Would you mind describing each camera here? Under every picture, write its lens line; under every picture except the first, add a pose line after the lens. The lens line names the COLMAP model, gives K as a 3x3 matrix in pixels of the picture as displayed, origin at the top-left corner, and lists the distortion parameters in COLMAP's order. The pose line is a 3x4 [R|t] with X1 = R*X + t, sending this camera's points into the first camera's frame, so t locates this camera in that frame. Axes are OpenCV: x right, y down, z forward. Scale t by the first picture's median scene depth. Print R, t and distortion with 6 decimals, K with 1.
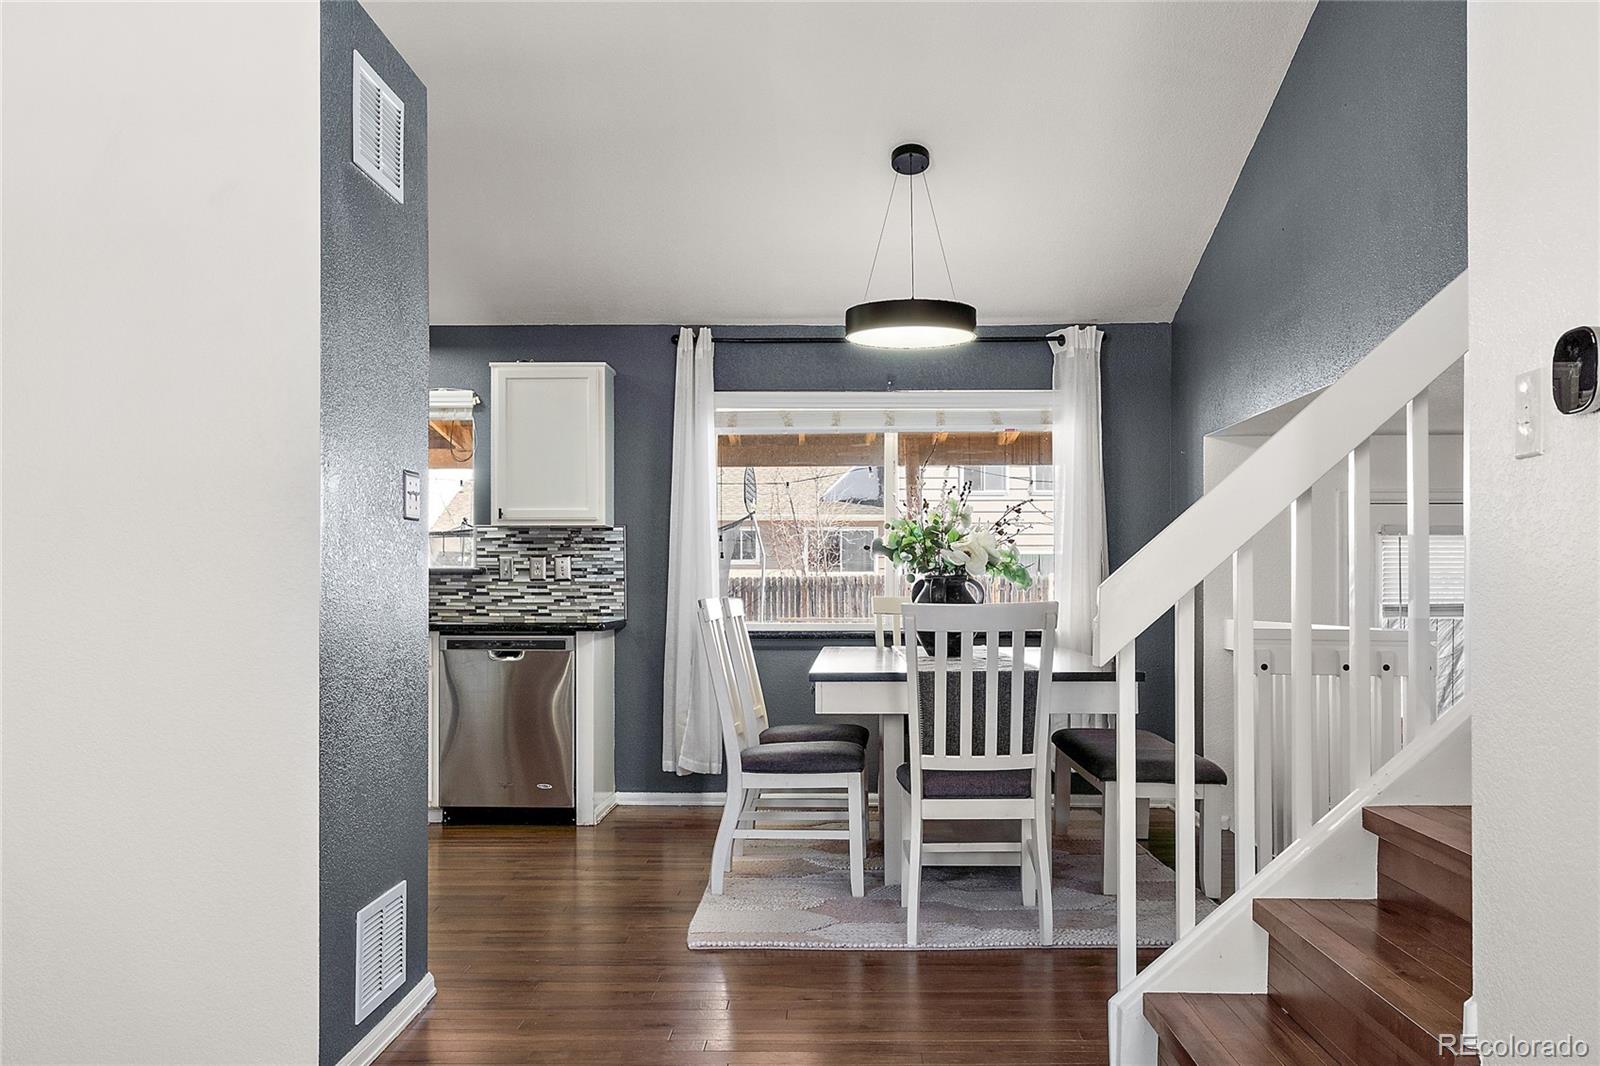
lens RADIAL K [[1391.4, 0, 816.0], [0, 1391.4, 575.0], [0, 0, 1]] dist [-0.001474, 0.004299]
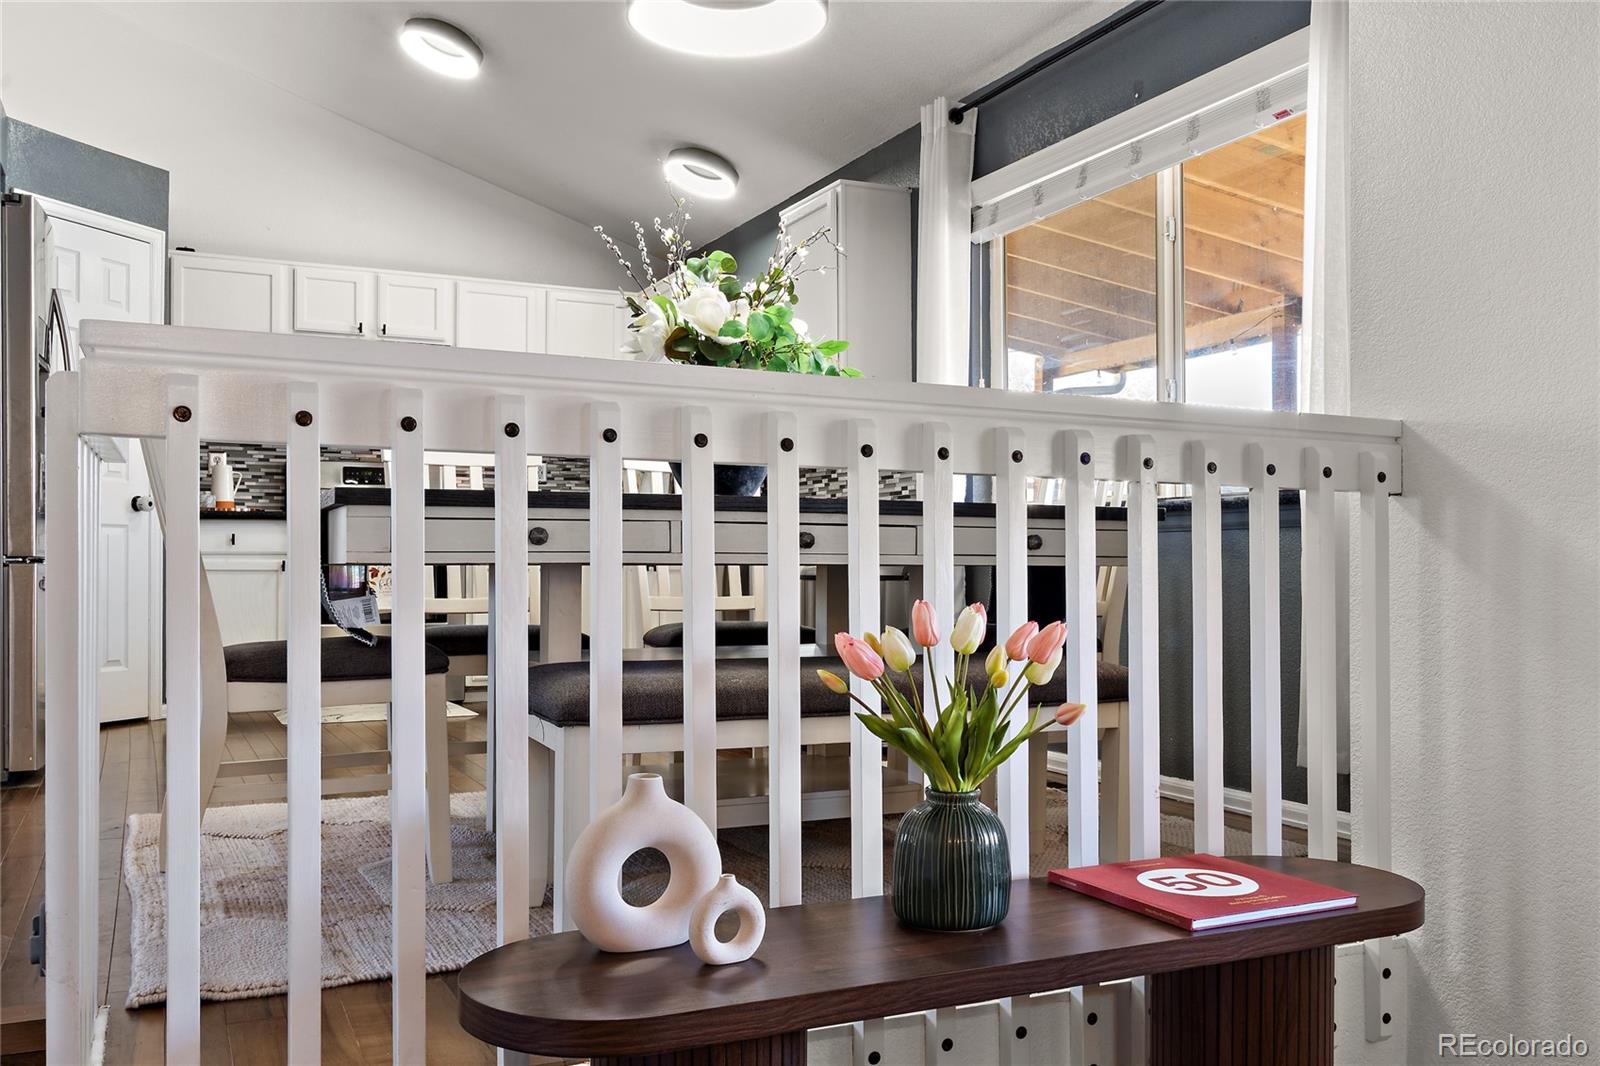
lens RADIAL K [[1391.4, 0, 808.8], [0, 1391.4, 561.6], [0, 0, 1]] dist [-0.001474, 0.004299]
pose [[0.450747, -0.003133, -0.892646, 0.536752], [0.004822, 0.999988, -0.001075, 0.066288], [0.892639, -0.003820, 0.450757, 0.597339]]
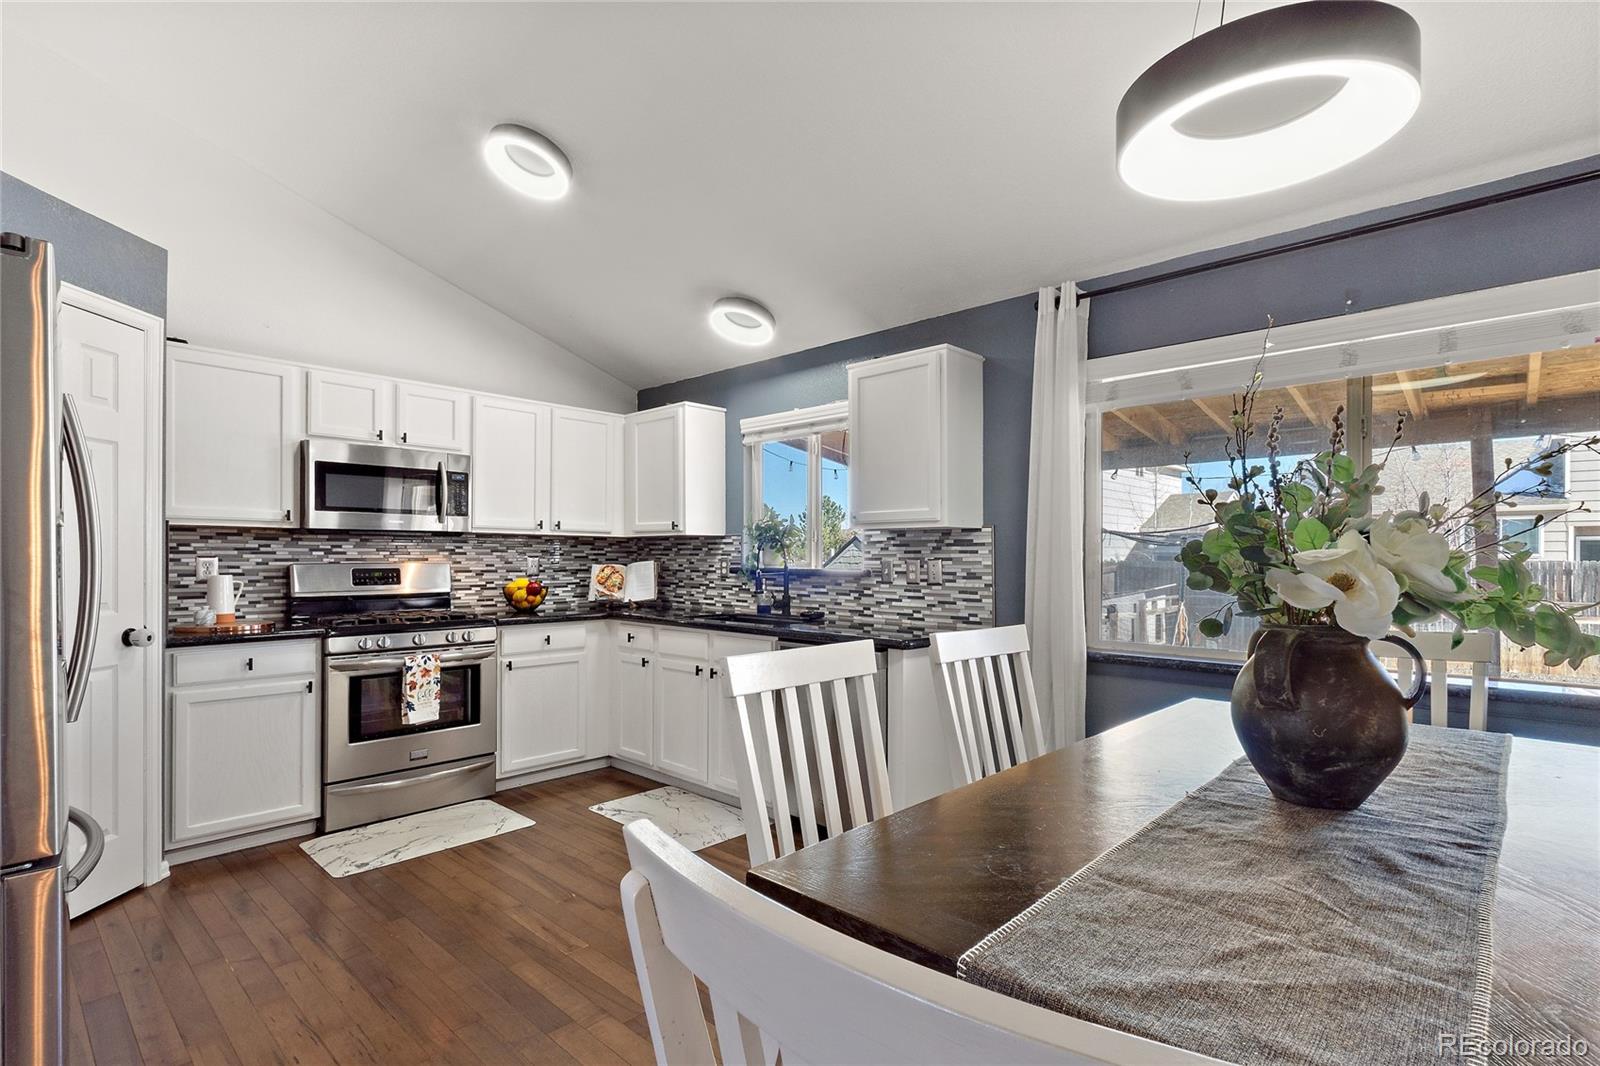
lens RADIAL K [[773.6, 0, 807.8], [0, 773.6, 559.8], [0, 0, 1]] dist [0.001550, -0.001278]
pose [[0.744449, 0.005684, -0.667655, 0.109547], [0.000368, 0.999960, 0.008923, -0.018123], [0.667680, -0.006888, 0.744417, 0.549459]]
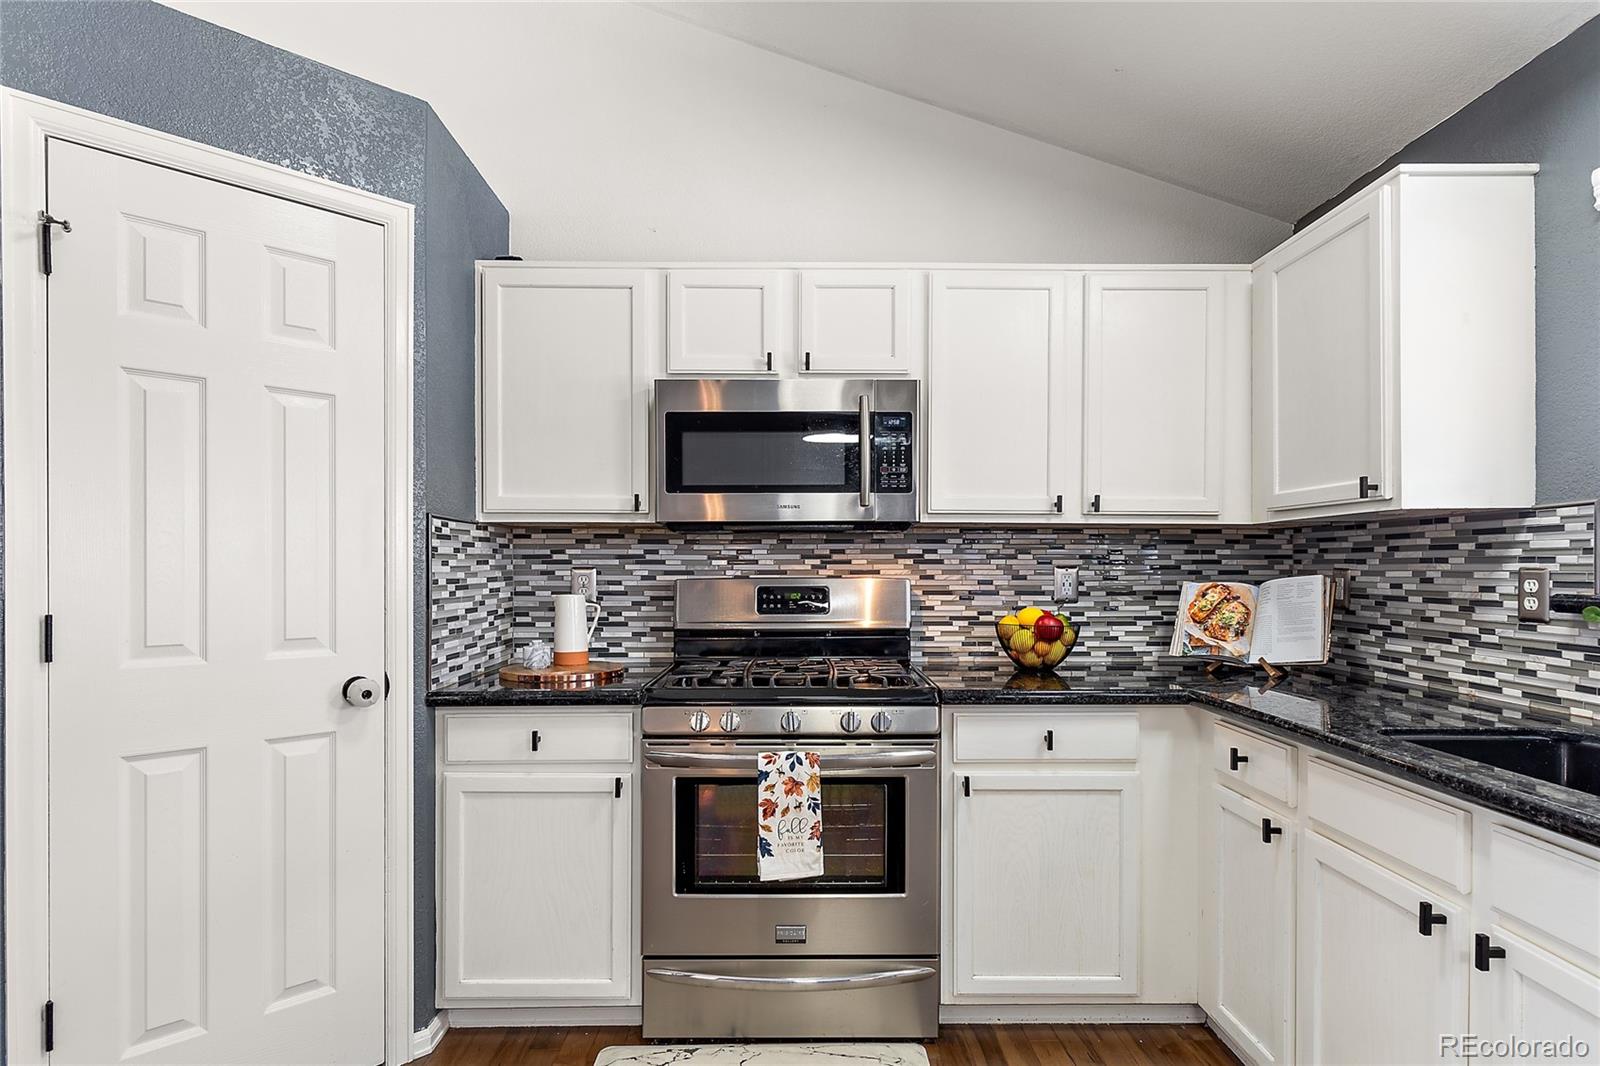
lens RADIAL K [[846.6, 0, 802.3], [0, 846.6, 570.9], [0, 0, 1]] dist [-0.000064, 0.003499]
pose [[0.028372, 0.004598, -0.999587, -0.132094], [0.006389, 0.999968, 0.004781, -0.015654], [0.999577, -0.006522, 0.028342, 0.763471]]
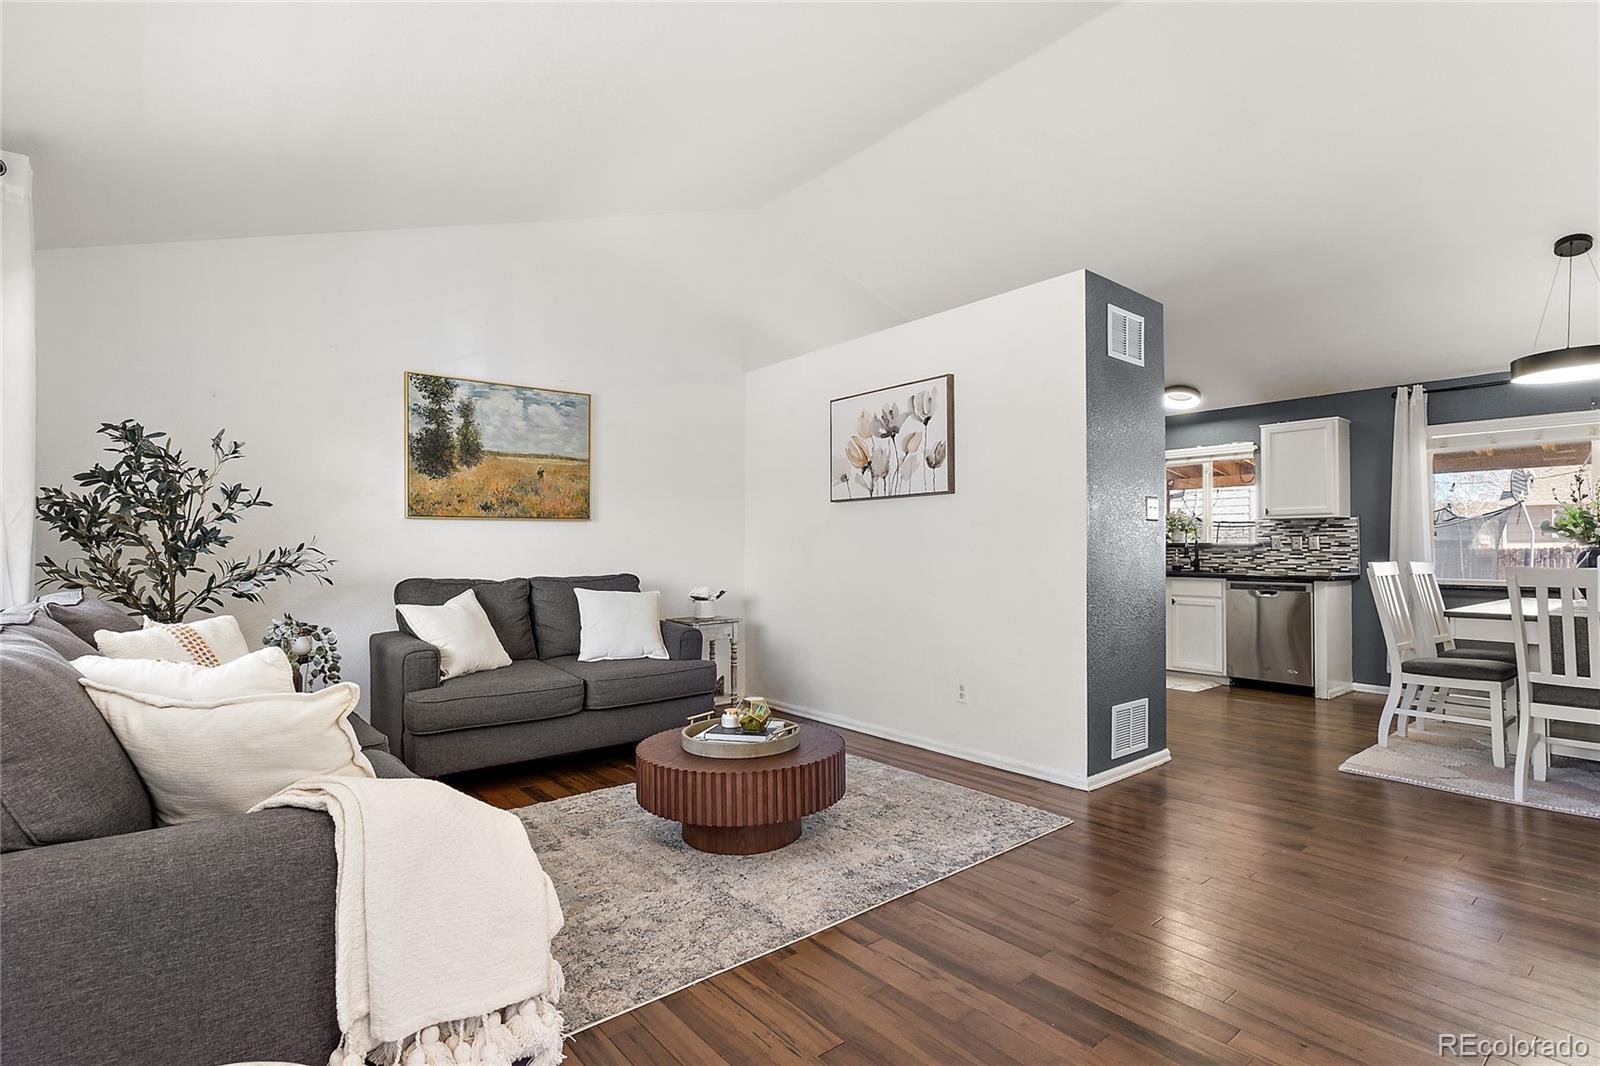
lens RADIAL K [[773.6, 0, 804.3], [0, 773.6, 541.0], [0, 0, 1]] dist [0.001550, -0.001278]
pose [[0.651393, -0.007451, -0.758704, 0.122877], [0.002108, 0.999966, -0.008010, -0.001136], [0.758738, 0.003618, 0.651386, -0.060830]]
